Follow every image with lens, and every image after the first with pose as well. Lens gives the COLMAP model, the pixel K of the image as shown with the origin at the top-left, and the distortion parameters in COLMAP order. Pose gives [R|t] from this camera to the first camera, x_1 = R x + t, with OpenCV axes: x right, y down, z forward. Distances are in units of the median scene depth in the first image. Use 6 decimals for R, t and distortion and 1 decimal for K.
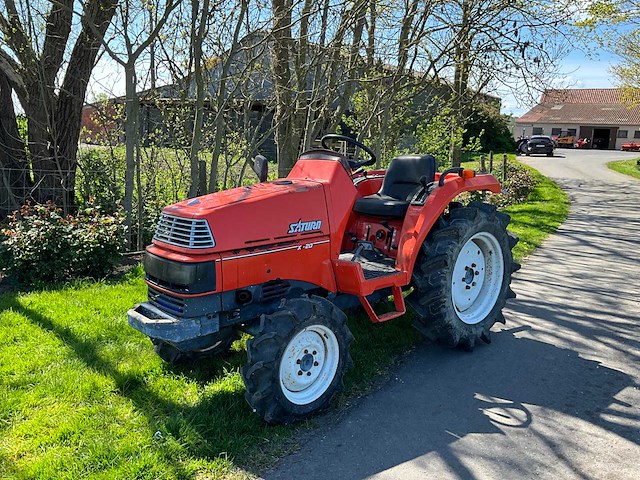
lens RADIAL K [[534.2, 0, 314.8], [0, 534.2, 239.3], [0, 0, 1]] dist [0.066061, -0.127511]
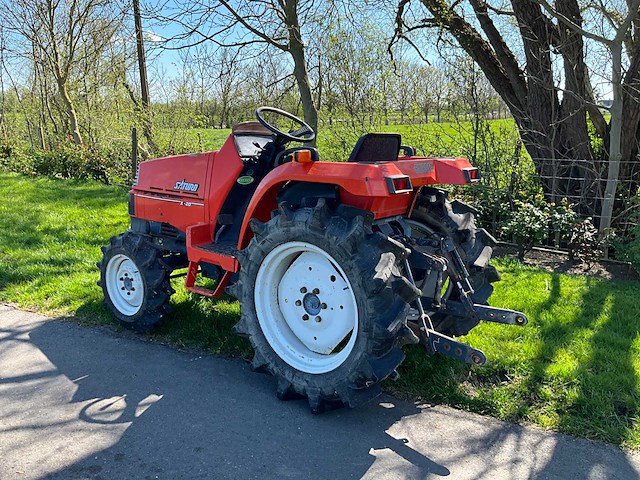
lens RADIAL K [[534.2, 0, 314.8], [0, 534.2, 239.3], [0, 0, 1]] dist [0.066061, -0.127511]
pose [[0.172135, 0.202166, -0.964105, 0.917716], [-0.195796, 0.966208, 0.167649, -0.127138], [0.965419, 0.159909, 0.205902, 0.820030]]
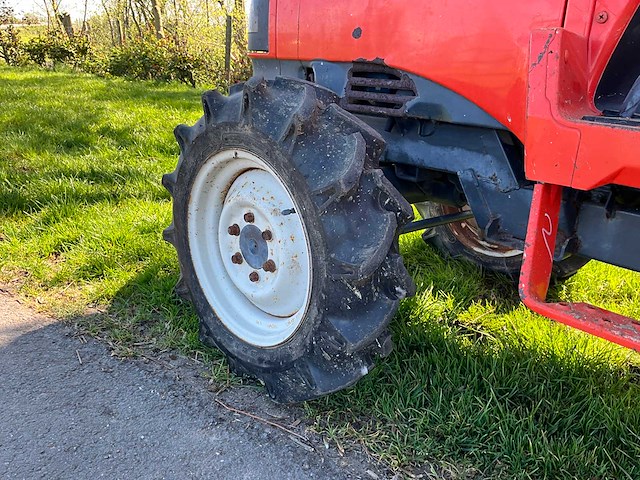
lens RADIAL K [[534.2, 0, 314.8], [0, 534.2, 239.3], [0, 0, 1]] dist [0.066061, -0.127511]
pose [[0.019971, 0.318976, -0.947553, 0.263338], [-0.224576, 0.924954, 0.306635, 0.063887], [0.974252, 0.206673, 0.090106, 0.718292]]
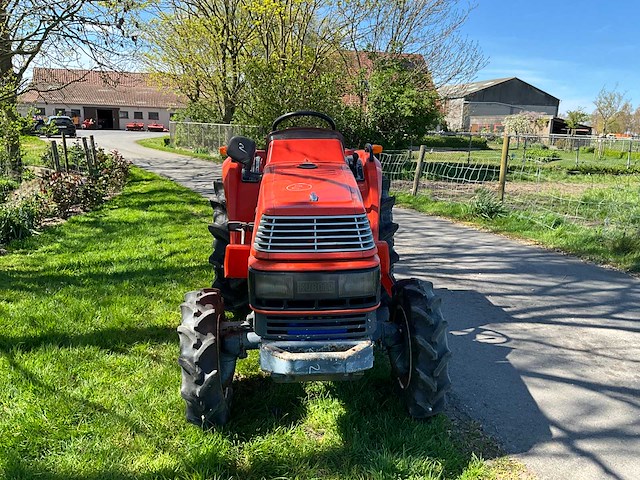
lens RADIAL K [[534.2, 0, 314.8], [0, 534.2, 239.3], [0, 0, 1]] dist [0.066061, -0.127511]
pose [[0.632371, -0.169155, 0.755972, -0.602622], [0.143266, 0.984572, 0.100463, -0.062117], [-0.761303, 0.044775, 0.646849, 0.363423]]
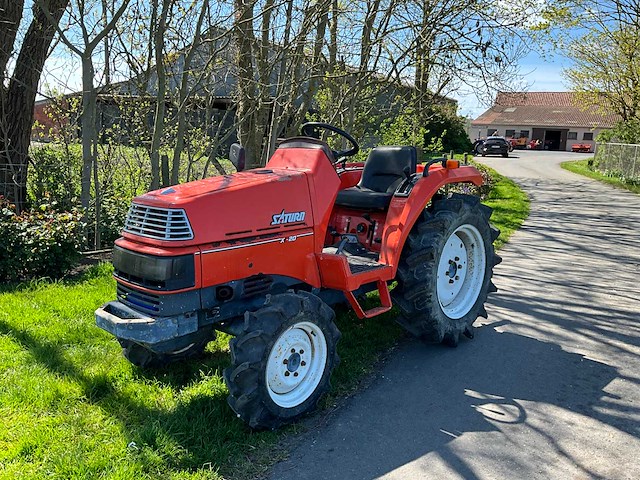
lens RADIAL K [[534.9, 0, 317.5], [0, 534.9, 239.9], [0, 0, 1]] dist [0.042529, -0.078629]
pose [[0.996850, -0.007178, 0.078981, -0.032567], [0.007106, 0.999974, 0.001194, 0.011272], [-0.078988, -0.000629, 0.996875, 0.046905]]
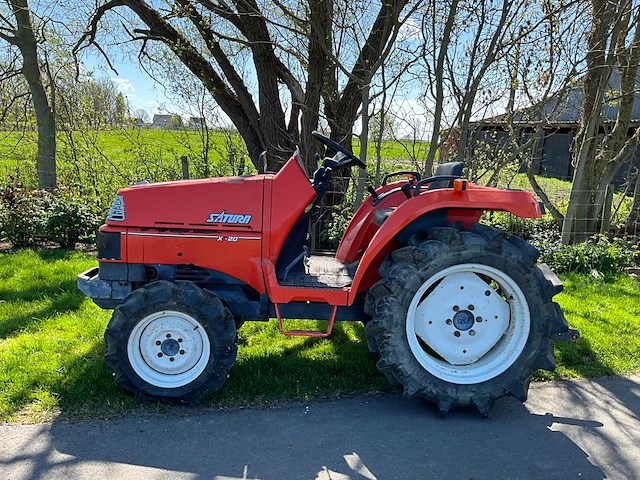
lens RADIAL K [[534.2, 0, 314.8], [0, 534.2, 239.3], [0, 0, 1]] dist [0.066061, -0.127511]
pose [[0.771325, 0.137822, -0.621340, 0.564907], [-0.162988, 0.986490, 0.016485, -0.021748], [0.615218, 0.088556, 0.783368, 0.256321]]
